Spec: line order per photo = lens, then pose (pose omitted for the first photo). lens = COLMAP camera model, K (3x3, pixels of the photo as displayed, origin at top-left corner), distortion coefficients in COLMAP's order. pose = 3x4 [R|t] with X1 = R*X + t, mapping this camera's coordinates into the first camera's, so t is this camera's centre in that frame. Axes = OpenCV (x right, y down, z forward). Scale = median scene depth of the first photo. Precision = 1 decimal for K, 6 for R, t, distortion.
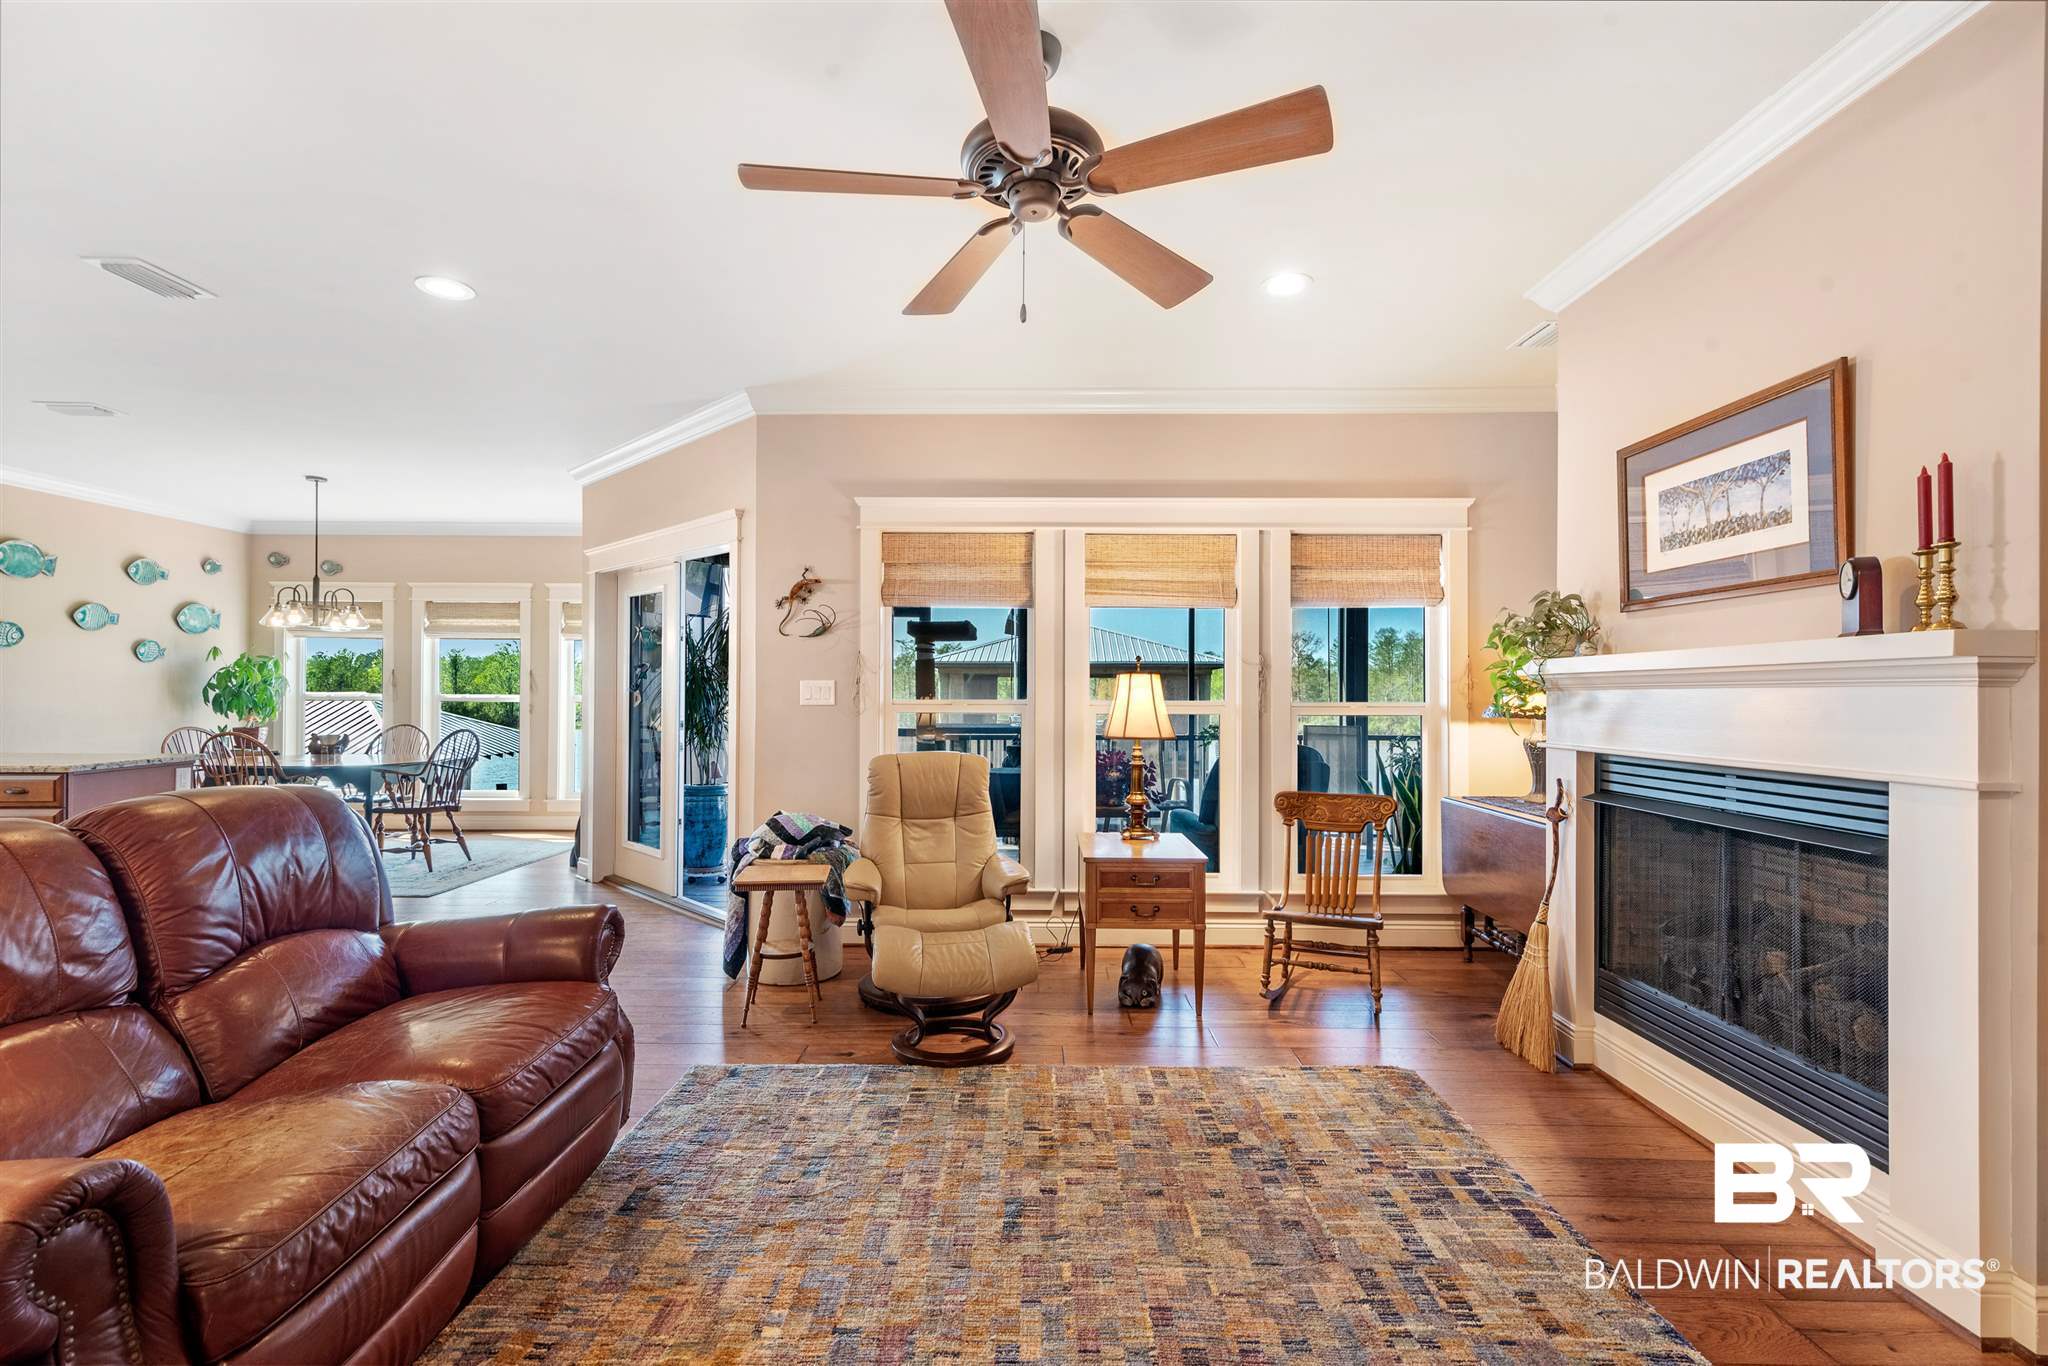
lens RADIAL K [[918.0, 0, 1025.8], [0, 918.0, 690.5], [0, 0, 1]] dist [0.012935, -0.000078]
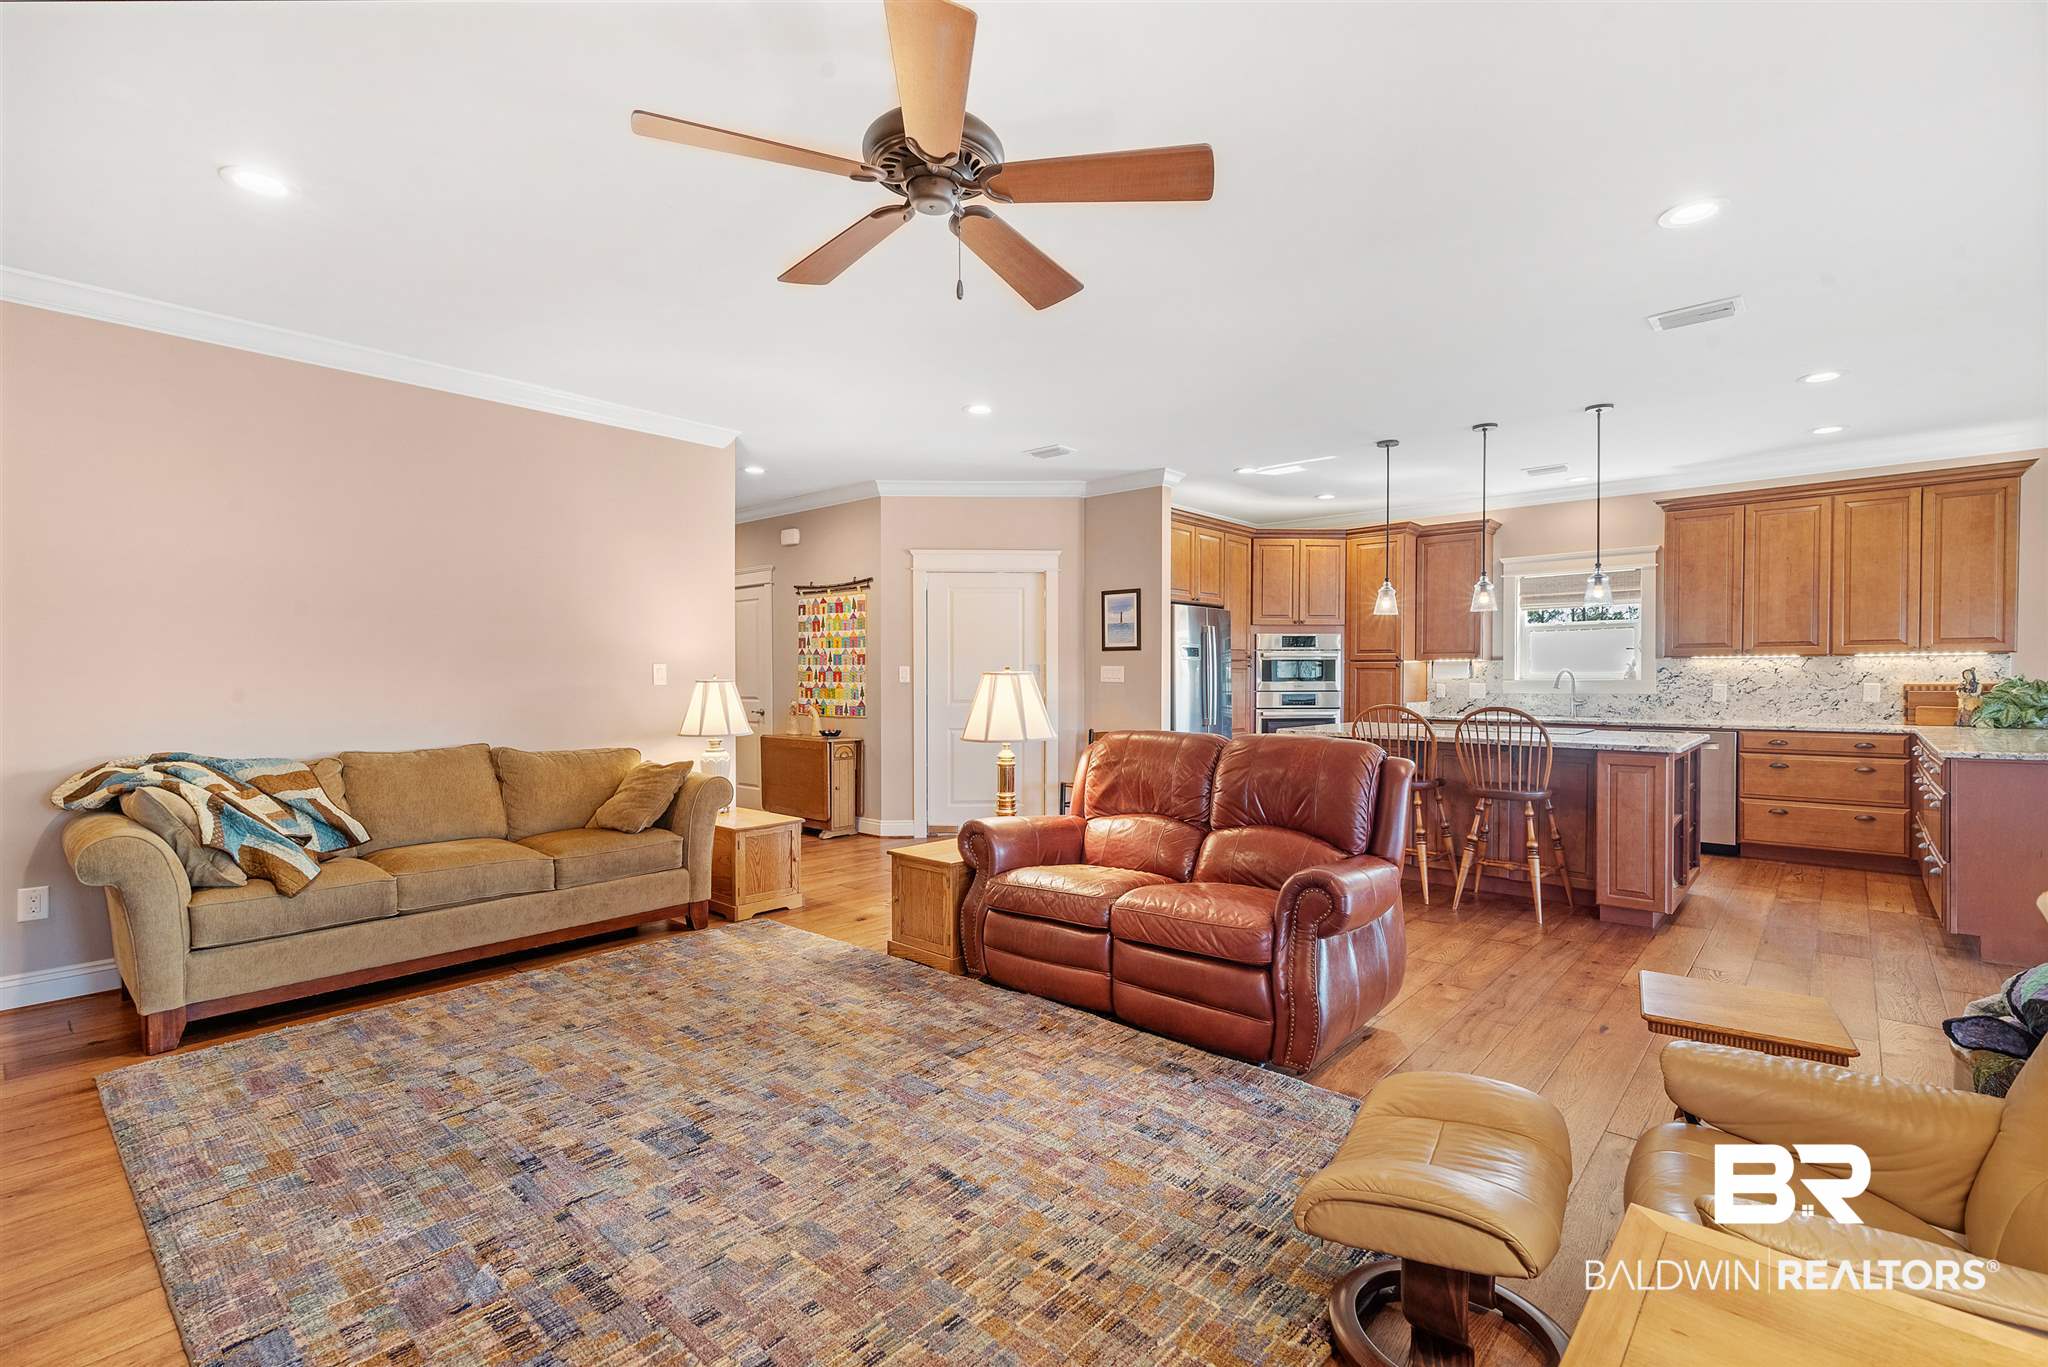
lens RADIAL K [[926.8, 0, 1020.8], [0, 926.8, 688.2], [0, 0, 1]] dist [0.012460, -0.000543]
pose [[-0.660997, 0.005732, -0.750367, 0.504345], [0.001677, 0.999980, 0.006162, 0.007760], [0.750387, 0.002814, -0.660993, 1.224188]]
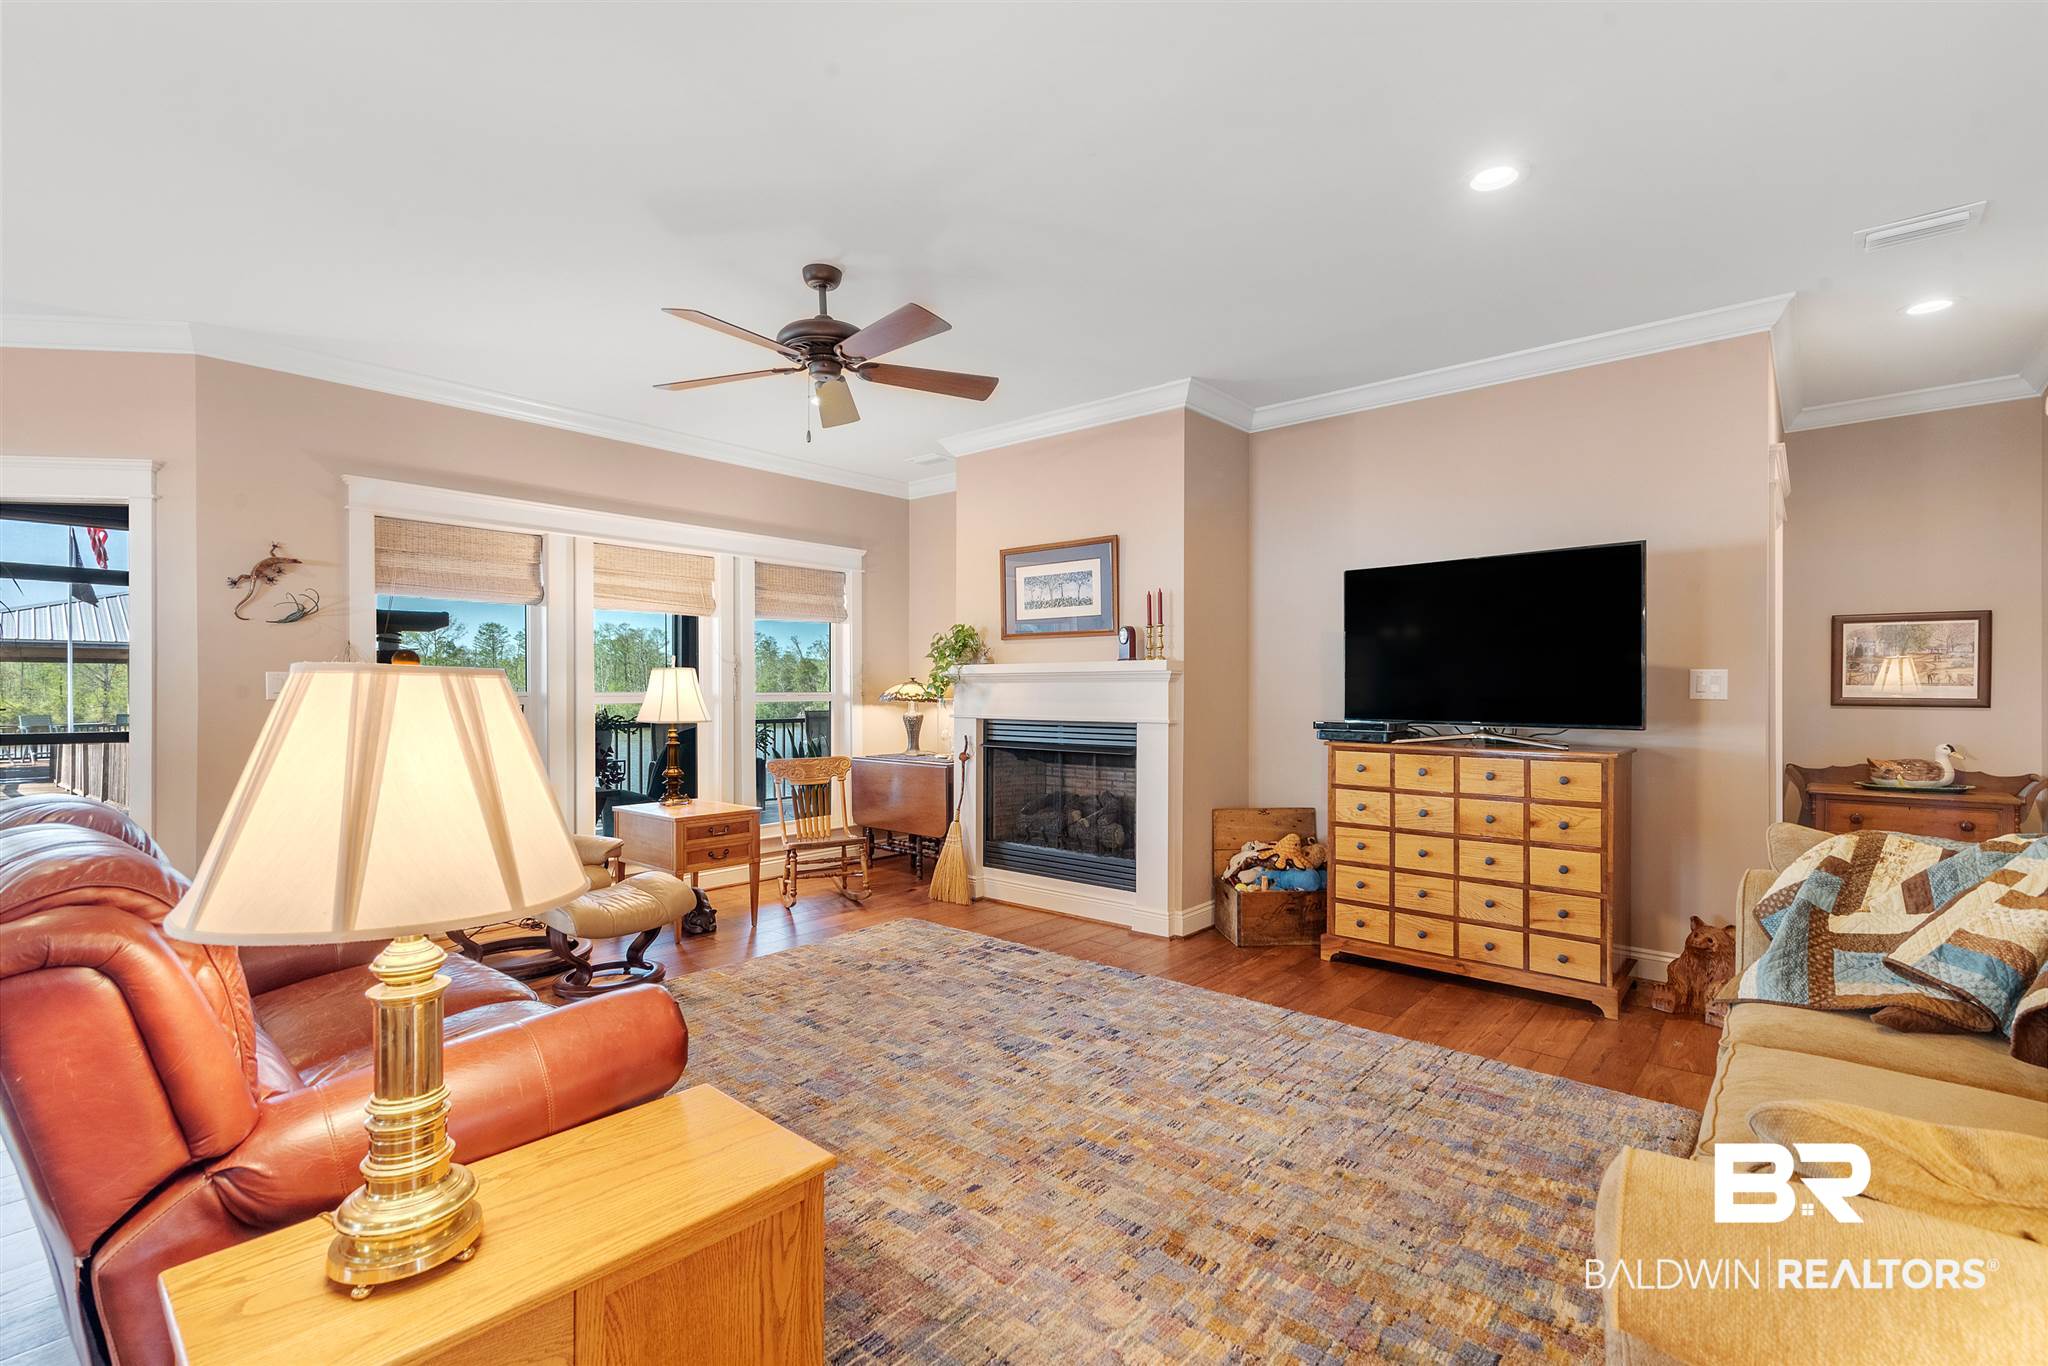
lens RADIAL K [[918.0, 0, 1025.8], [0, 918.0, 690.5], [0, 0, 1]] dist [0.012935, -0.000078]
pose [[0.645724, -0.005711, 0.763549, -0.671790], [-0.001254, 0.999963, 0.008540, -0.001686], [-0.763570, -0.006471, 0.645693, -0.188012]]
